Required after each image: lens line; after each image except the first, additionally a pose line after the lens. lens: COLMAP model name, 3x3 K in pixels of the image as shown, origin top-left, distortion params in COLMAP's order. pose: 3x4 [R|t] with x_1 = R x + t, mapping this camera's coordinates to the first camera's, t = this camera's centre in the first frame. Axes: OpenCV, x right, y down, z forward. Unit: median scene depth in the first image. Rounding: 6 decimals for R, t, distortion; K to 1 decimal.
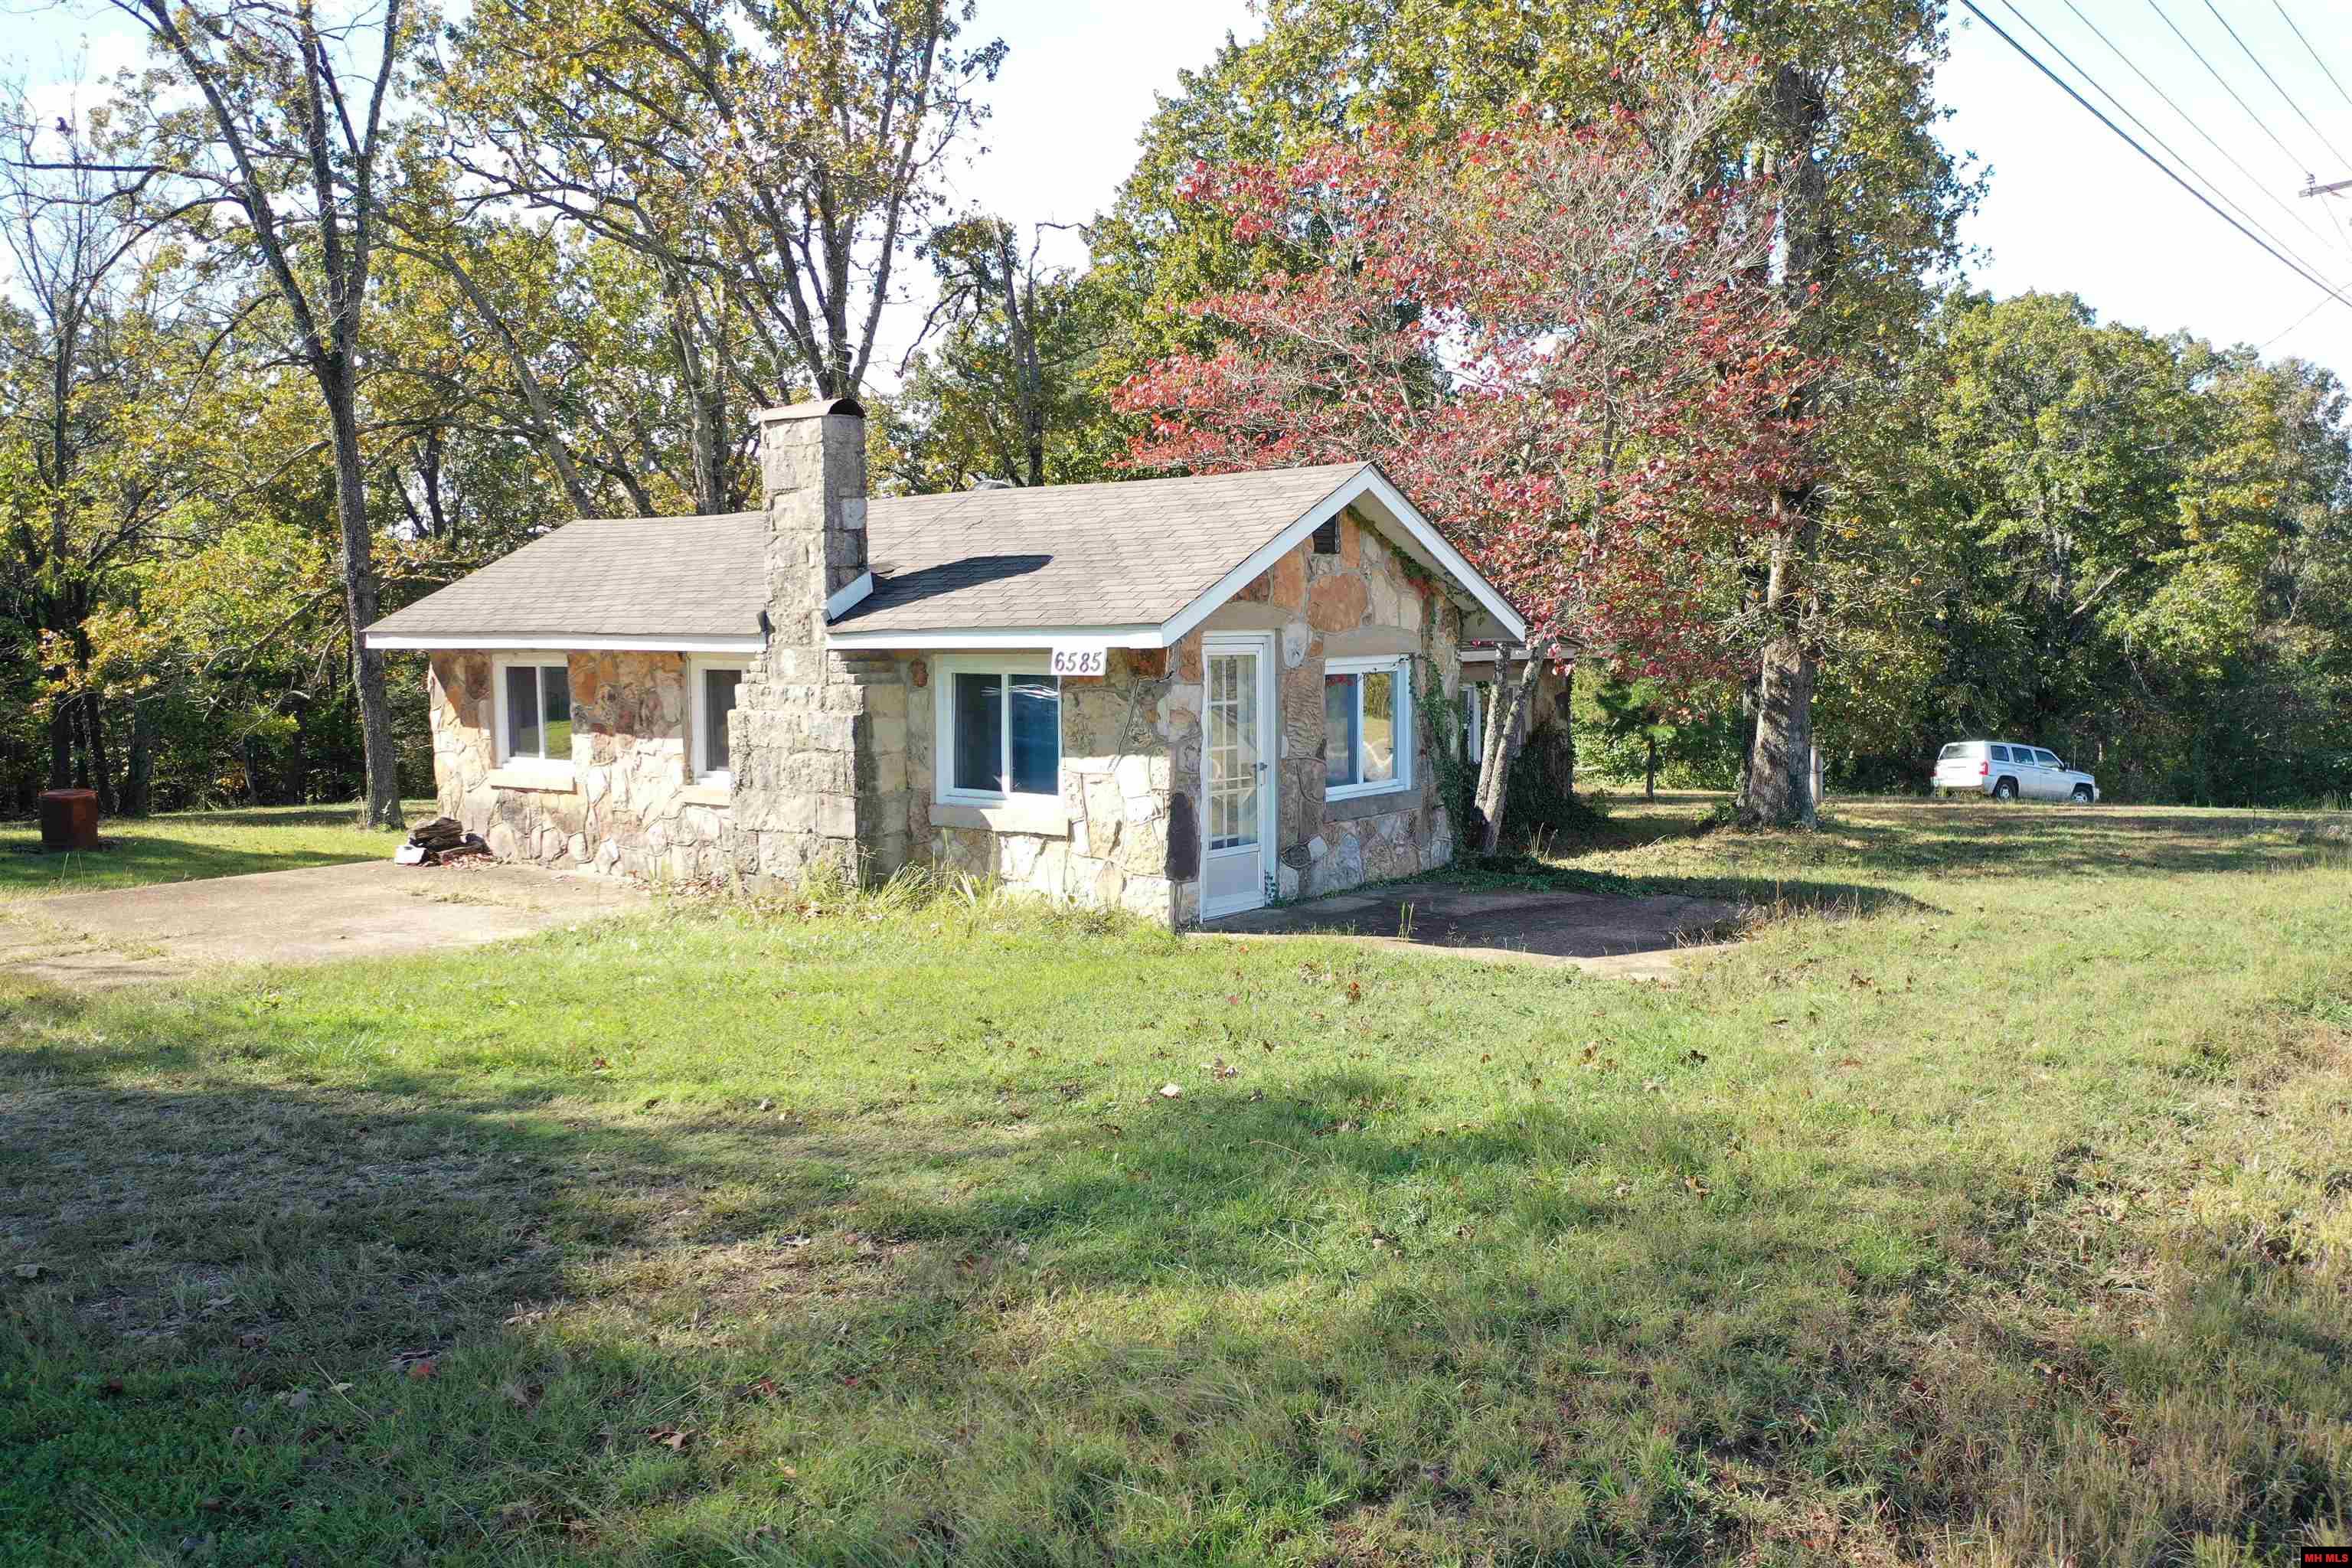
lens RADIAL K [[1854.0, 0, 1174.3], [0, 1854.0, 789.1], [0, 0, 1]] dist [0.002425, -0.001671]
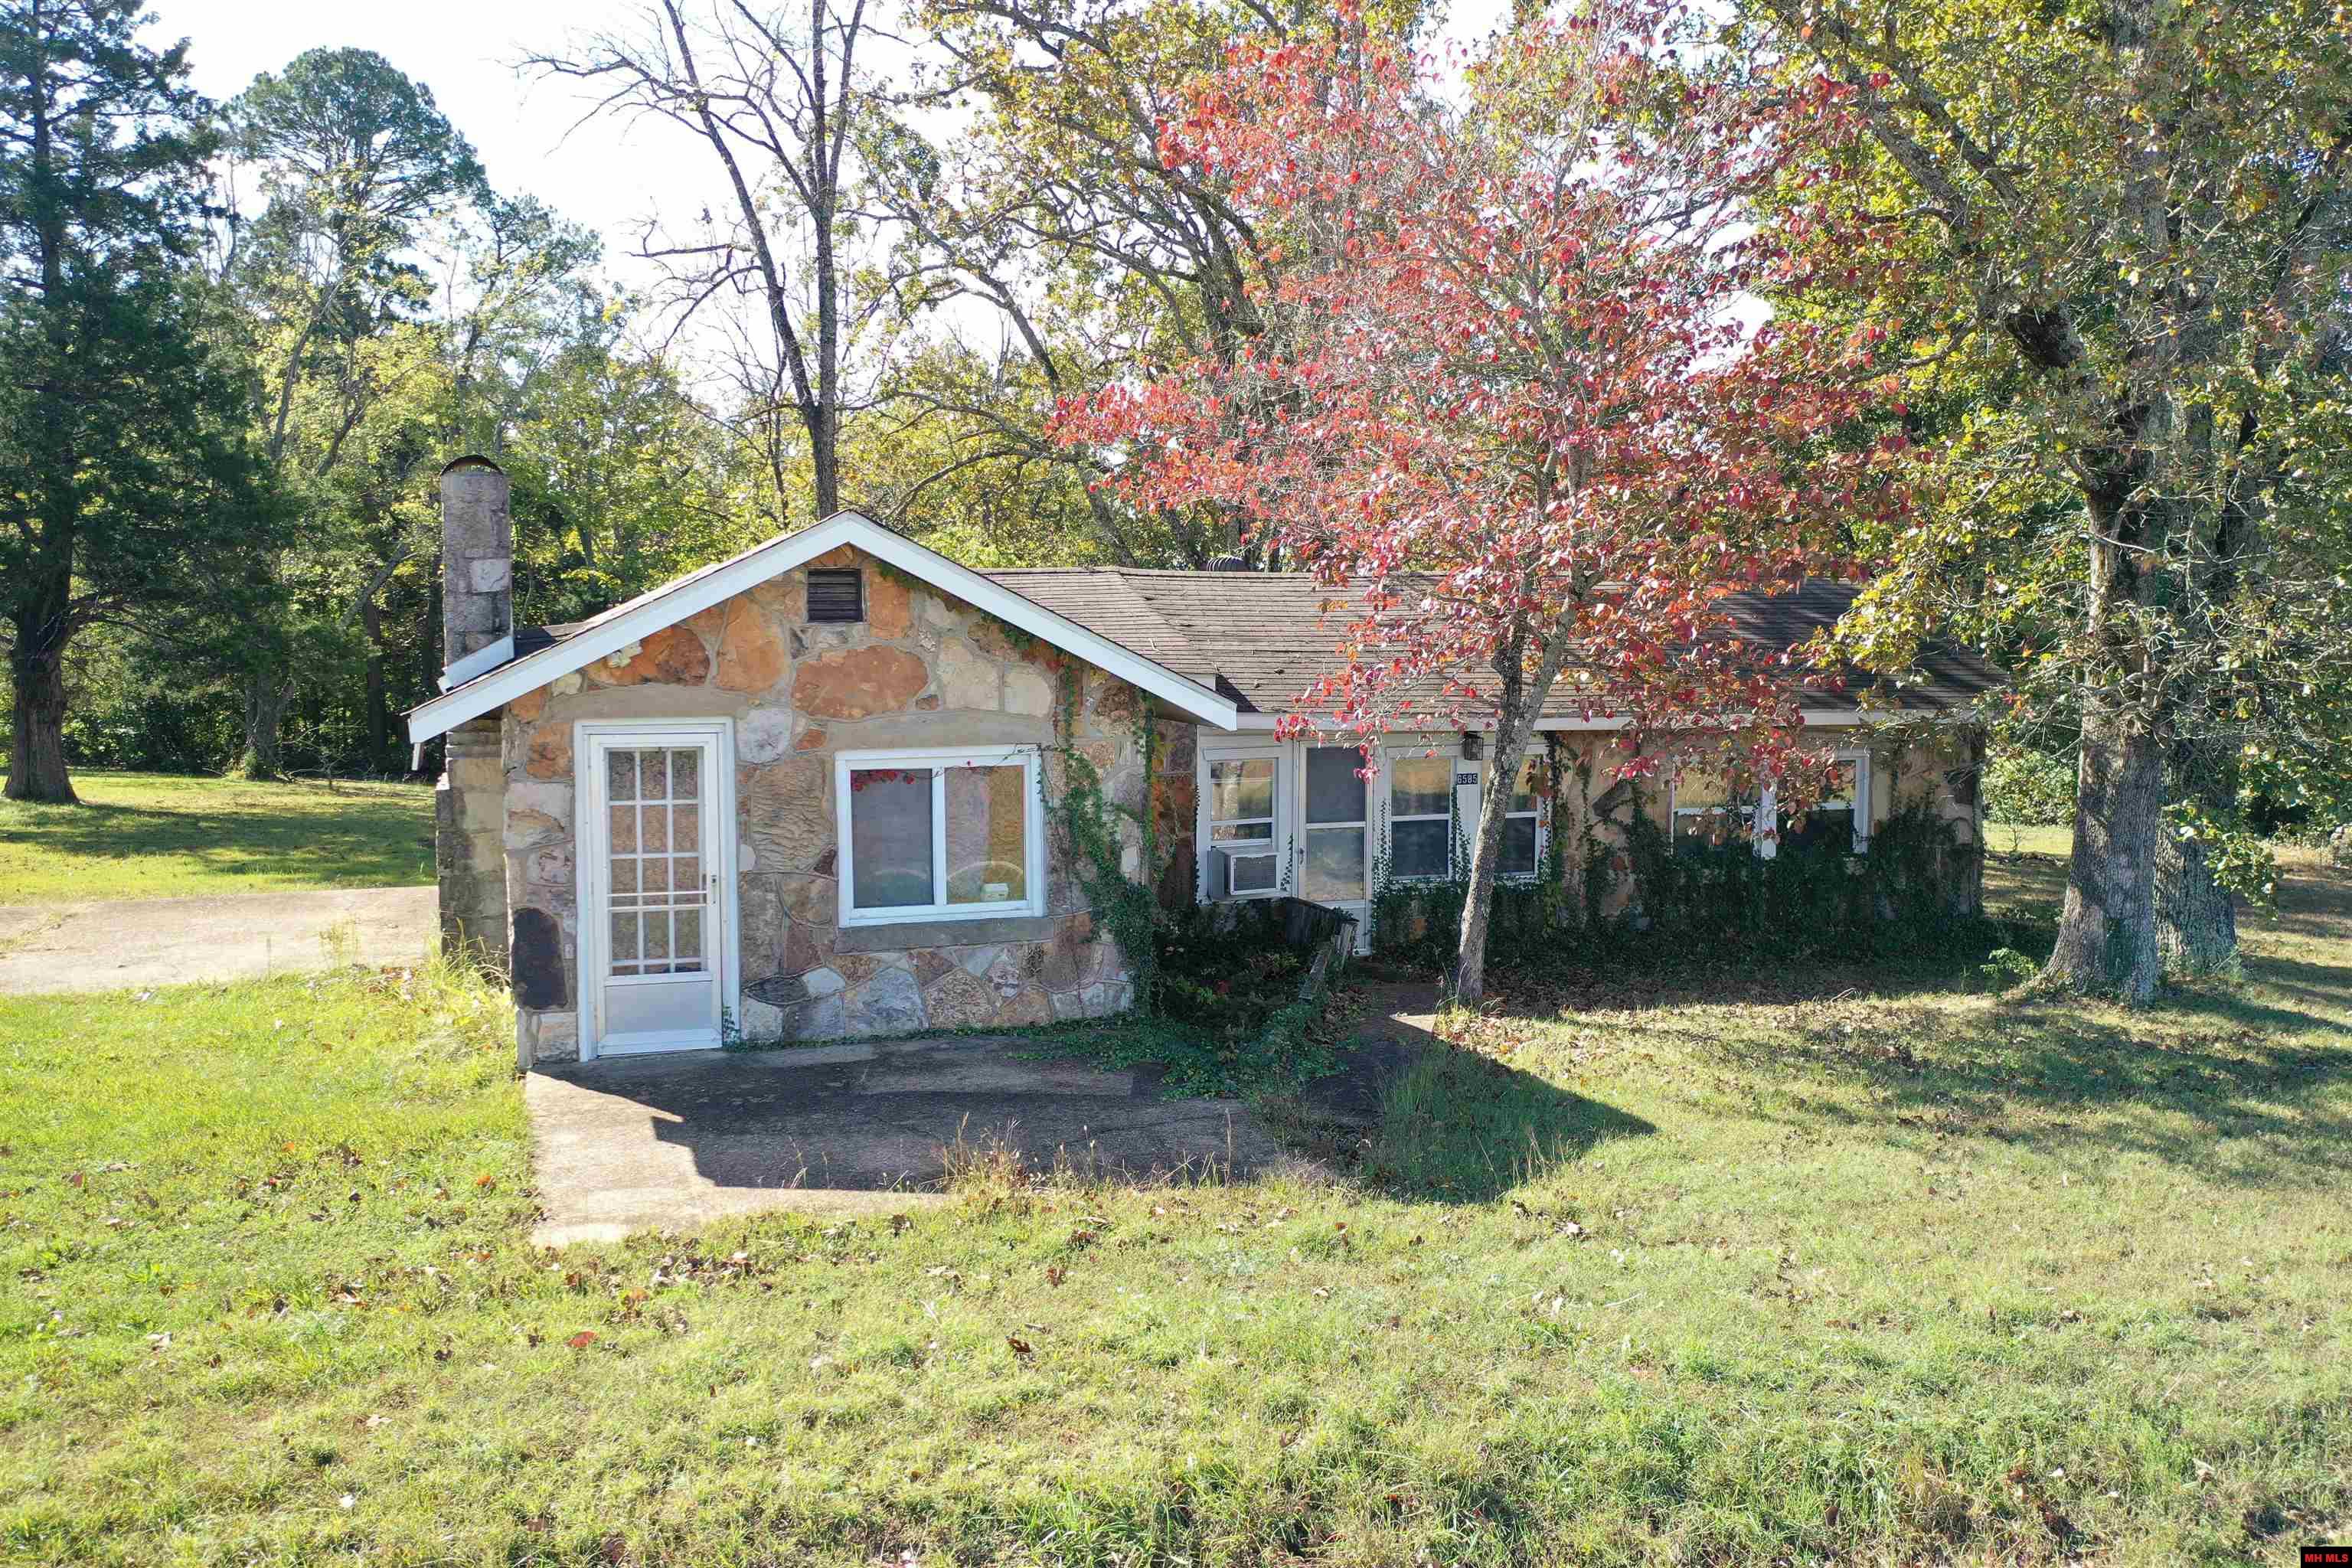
lens RADIAL K [[1854.0, 0, 1143.1], [0, 1854.0, 784.9], [0, 0, 1]] dist [0.002425, -0.001671]
pose [[0.833275, 0.055351, -0.550082, 0.515375], [-0.053548, 0.998378, 0.019345, -0.063300], [0.550260, 0.013336, 0.834887, 0.318680]]
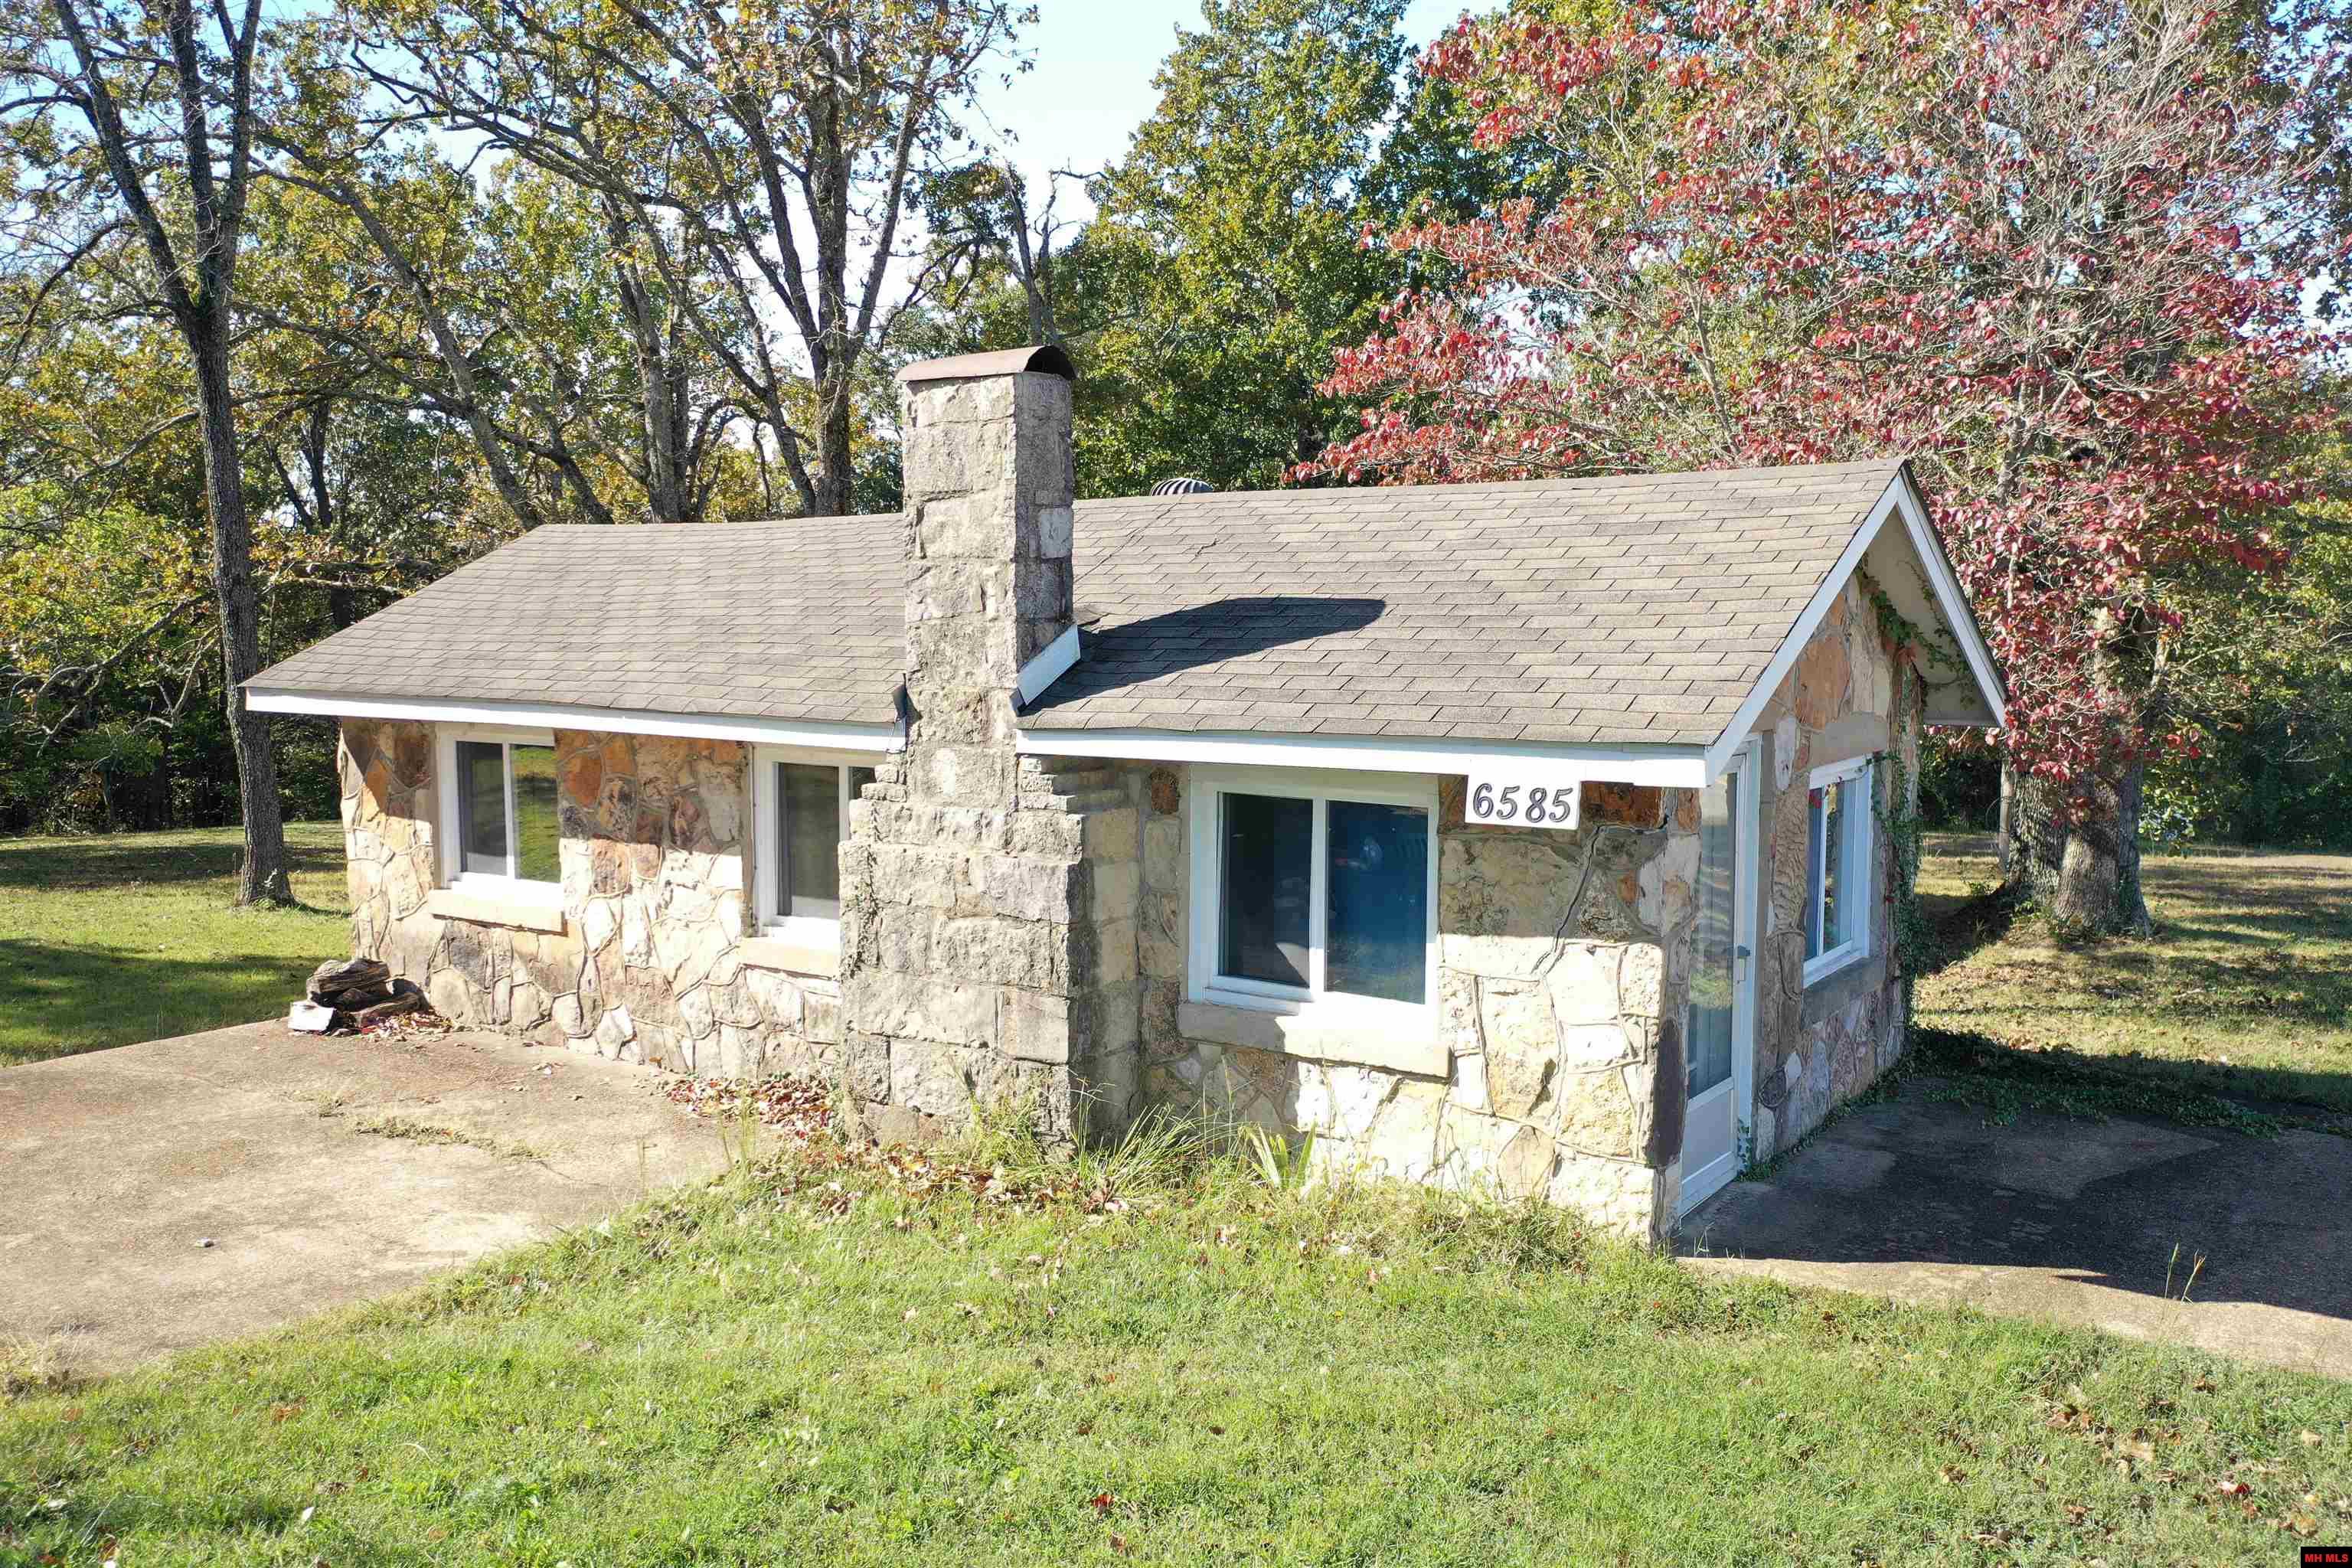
lens RADIAL K [[1854.0, 0, 1167.8], [0, 1854.0, 778.9], [0, 0, 1]] dist [0.002425, -0.001671]
pose [[0.998599, 0.003885, 0.052764, -0.136052], [-0.003889, 0.999992, -0.000018, -0.053714], [-0.052764, -0.000188, 0.998607, 0.306675]]
